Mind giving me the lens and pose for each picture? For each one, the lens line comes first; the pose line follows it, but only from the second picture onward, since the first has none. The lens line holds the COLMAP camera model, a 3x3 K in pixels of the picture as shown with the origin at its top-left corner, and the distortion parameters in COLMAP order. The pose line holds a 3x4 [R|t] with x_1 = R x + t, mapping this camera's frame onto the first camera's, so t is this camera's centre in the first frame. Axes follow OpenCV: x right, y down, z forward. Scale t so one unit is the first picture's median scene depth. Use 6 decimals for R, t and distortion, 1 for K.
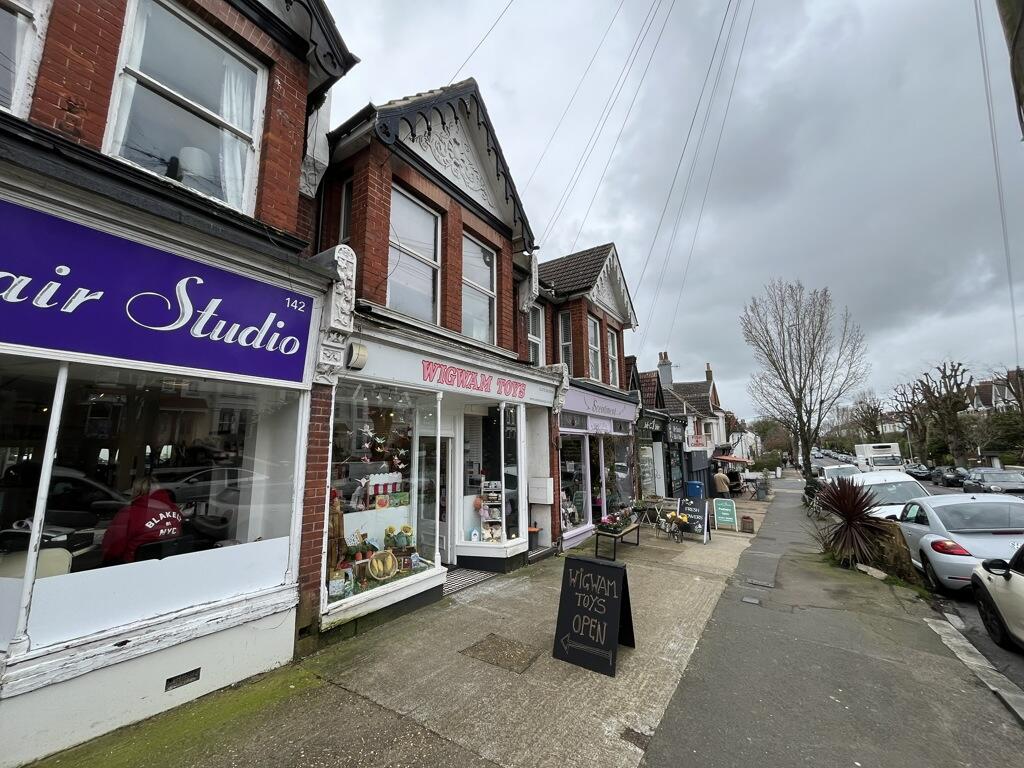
lens RADIAL K [[411.4, 0, 508.5], [0, 411.4, 382.3], [0, 0, 1]] dist [-0.003144, -0.000365]
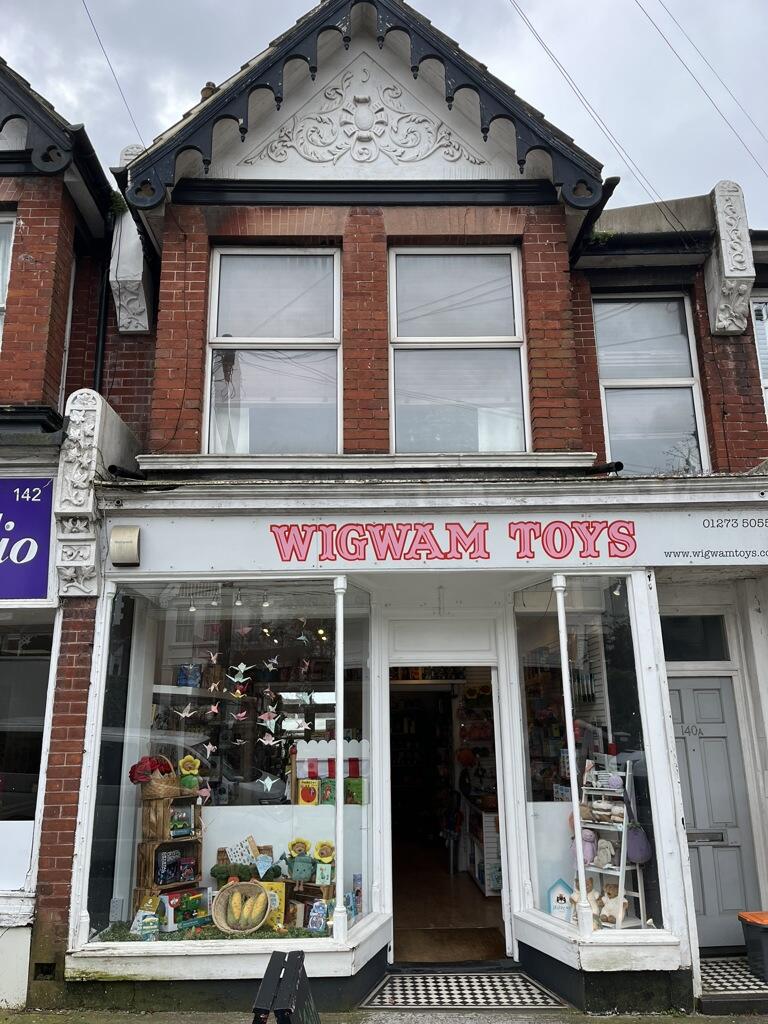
lens RADIAL K [[772.8, 0, 380.6], [0, 772.8, 517.6], [0, 0, 1]] dist [0.063991, -0.093763]
pose [[0.562971, -0.209756, -0.799416, 0.885516], [0.141435, 0.977440, -0.156865, 0.149205], [0.814285, -0.024755, 0.579938, 0.662844]]
